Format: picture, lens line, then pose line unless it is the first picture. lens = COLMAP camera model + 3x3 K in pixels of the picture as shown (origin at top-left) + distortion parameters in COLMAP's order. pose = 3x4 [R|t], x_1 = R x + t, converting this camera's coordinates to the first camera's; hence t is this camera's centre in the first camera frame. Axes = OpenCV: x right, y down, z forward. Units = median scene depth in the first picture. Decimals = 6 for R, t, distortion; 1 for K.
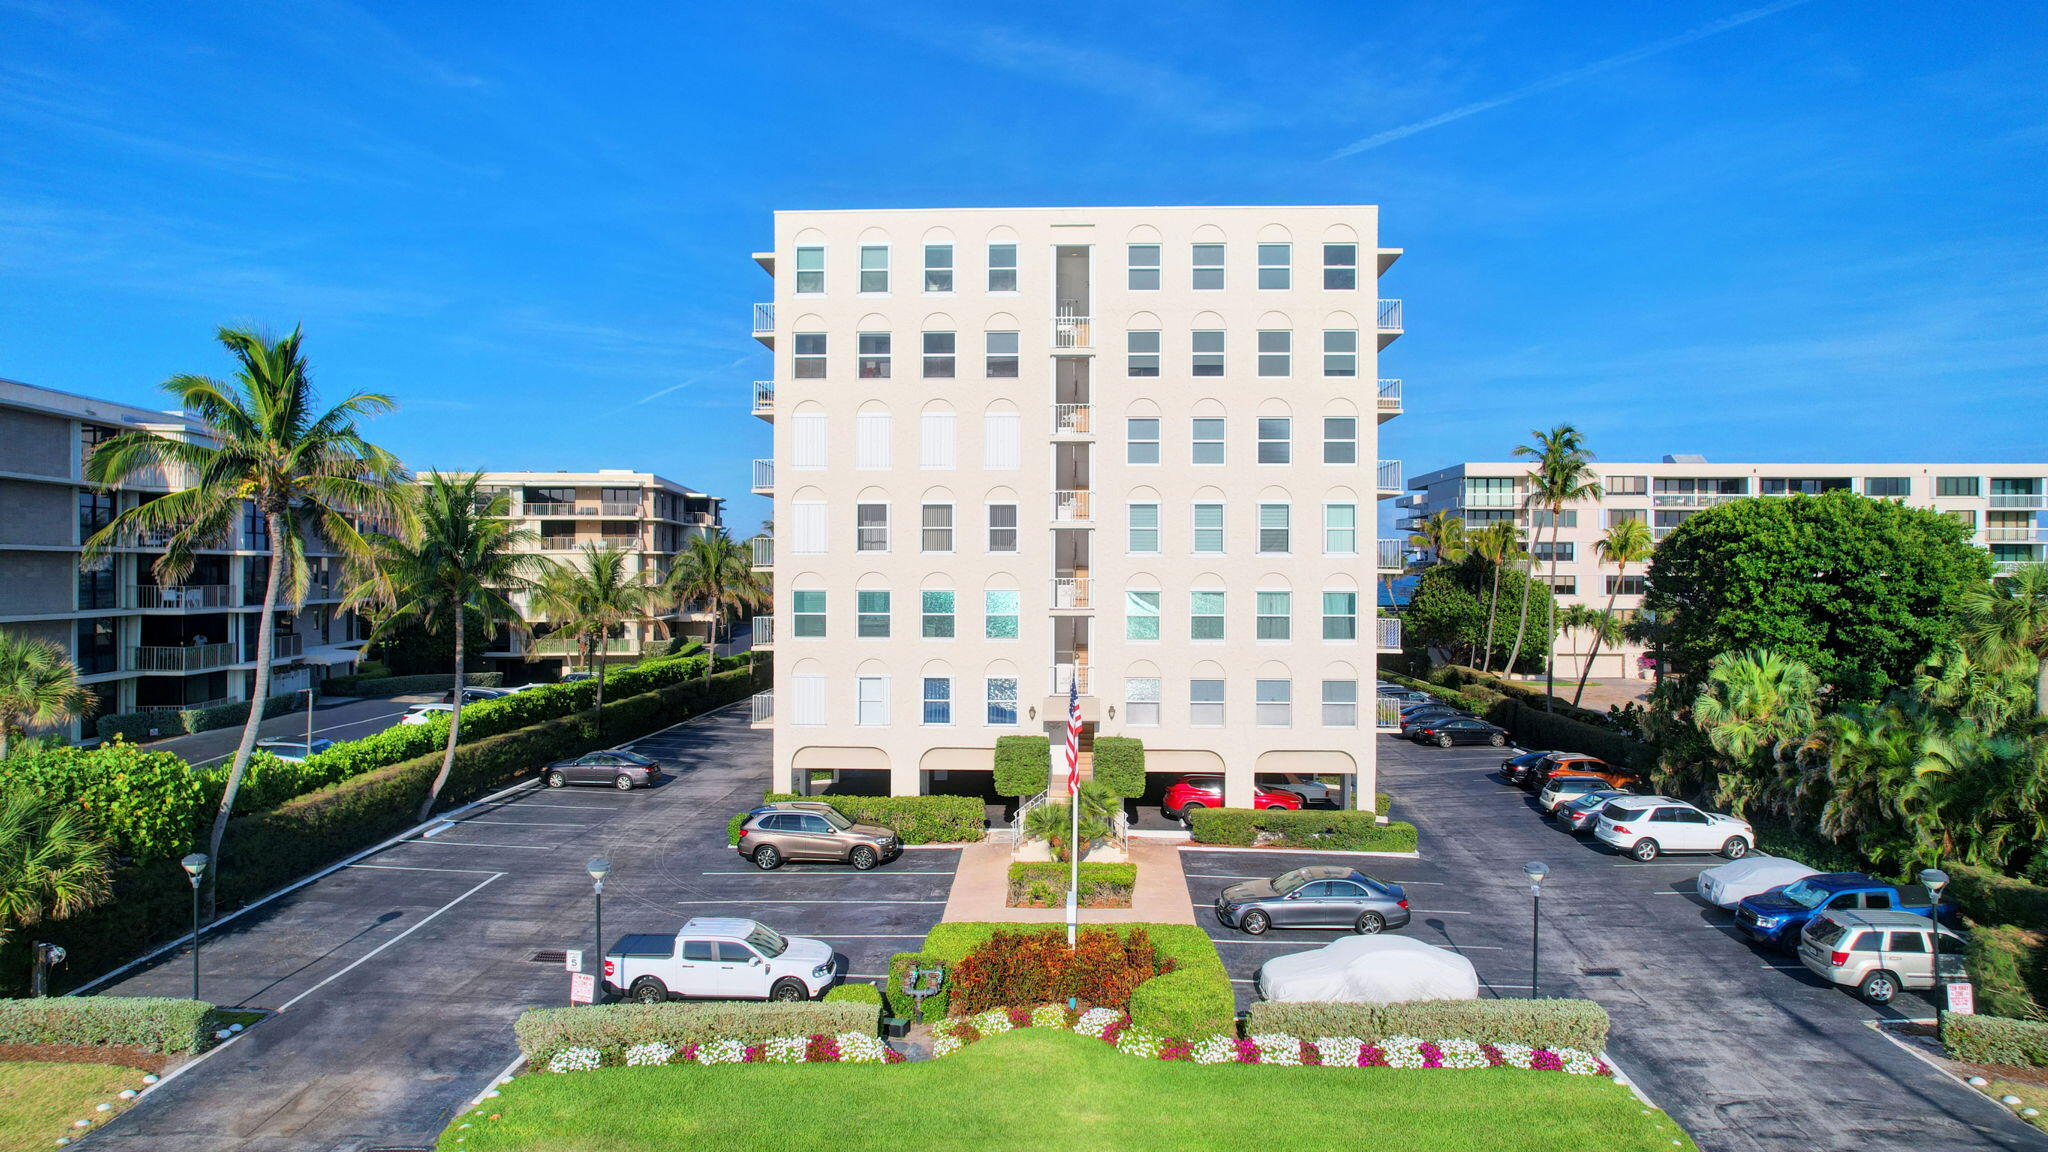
lens RADIAL K [[1309.4, 0, 1028.5], [0, 1309.4, 583.2], [0, 0, 1]] dist [-0.072281, 0.061251]
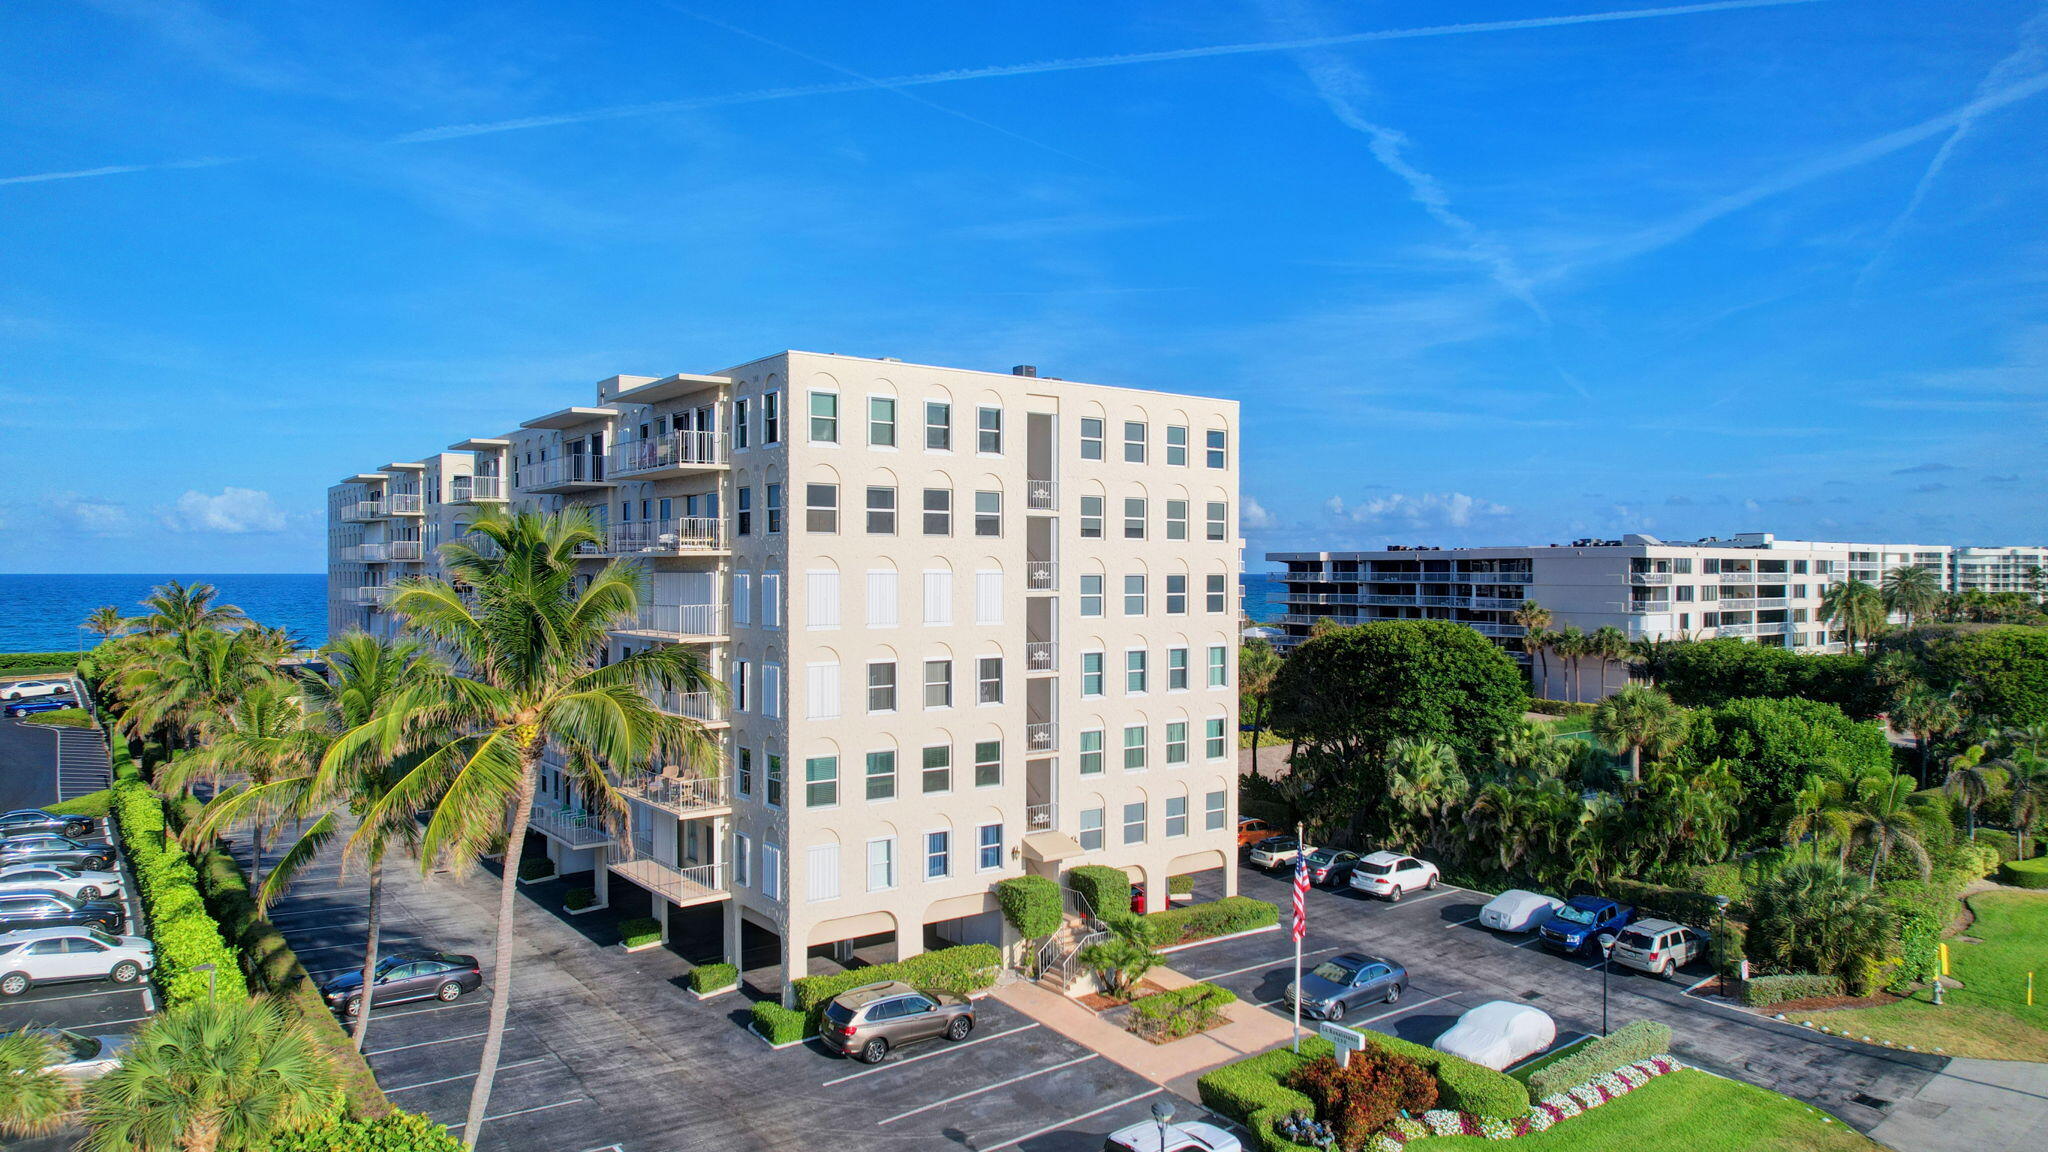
lens RADIAL K [[1309.4, 0, 1028.5], [0, 1309.4, 583.2], [0, 0, 1]] dist [-0.072281, 0.061251]
pose [[0.765550, -0.007621, 0.643331, -0.668597], [0.006983, 0.999969, 0.003535, -0.123979], [-0.643338, 0.001786, 0.765580, 0.184519]]
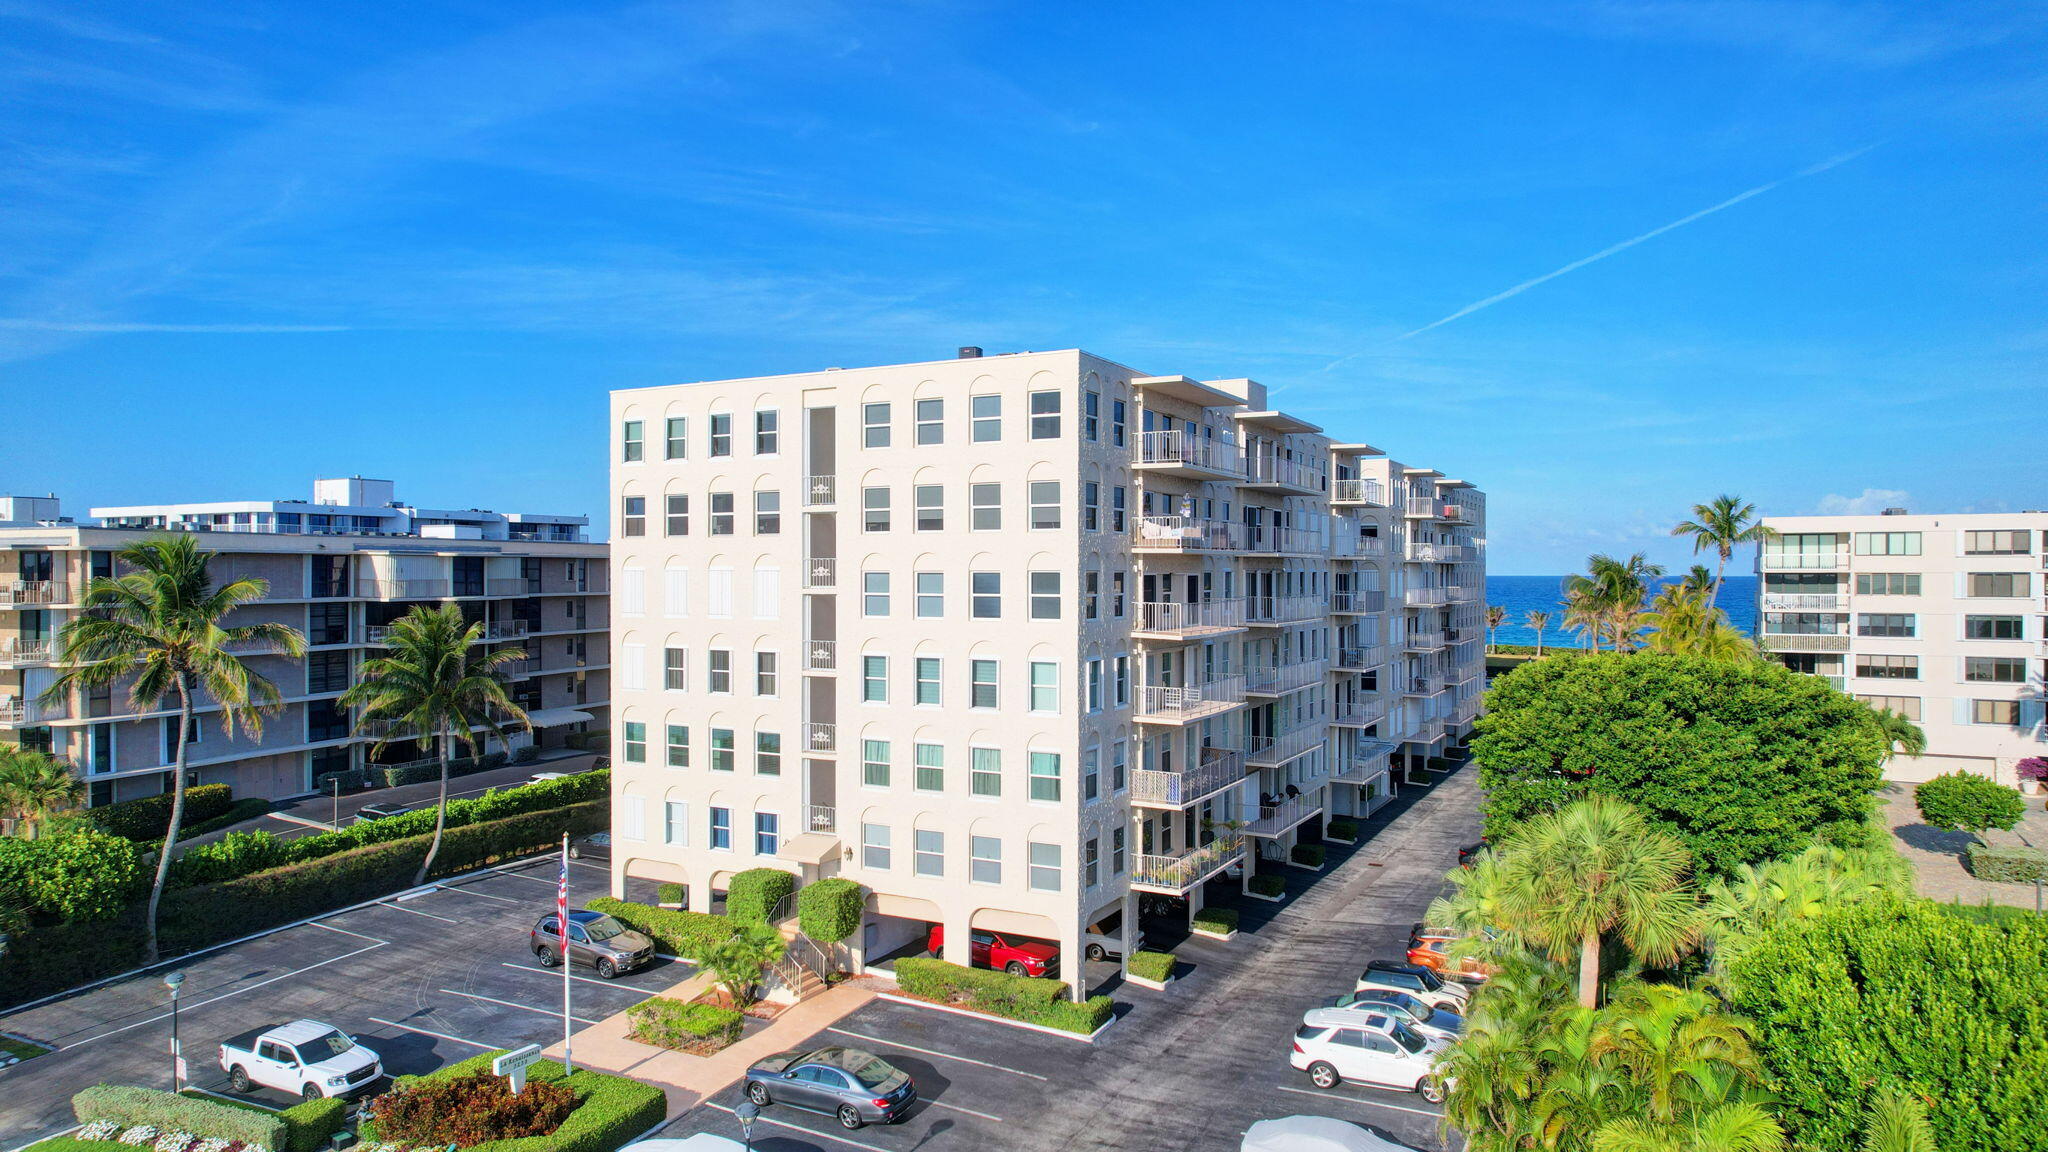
lens RADIAL K [[1309.4, 0, 1028.5], [0, 1309.4, 583.2], [0, 0, 1]] dist [-0.072281, 0.061251]
pose [[0.905073, 0.001659, -0.425252, 0.635786], [-0.002761, 0.999994, -0.001975, -0.116026], [0.425247, 0.002962, 0.905073, 0.118101]]
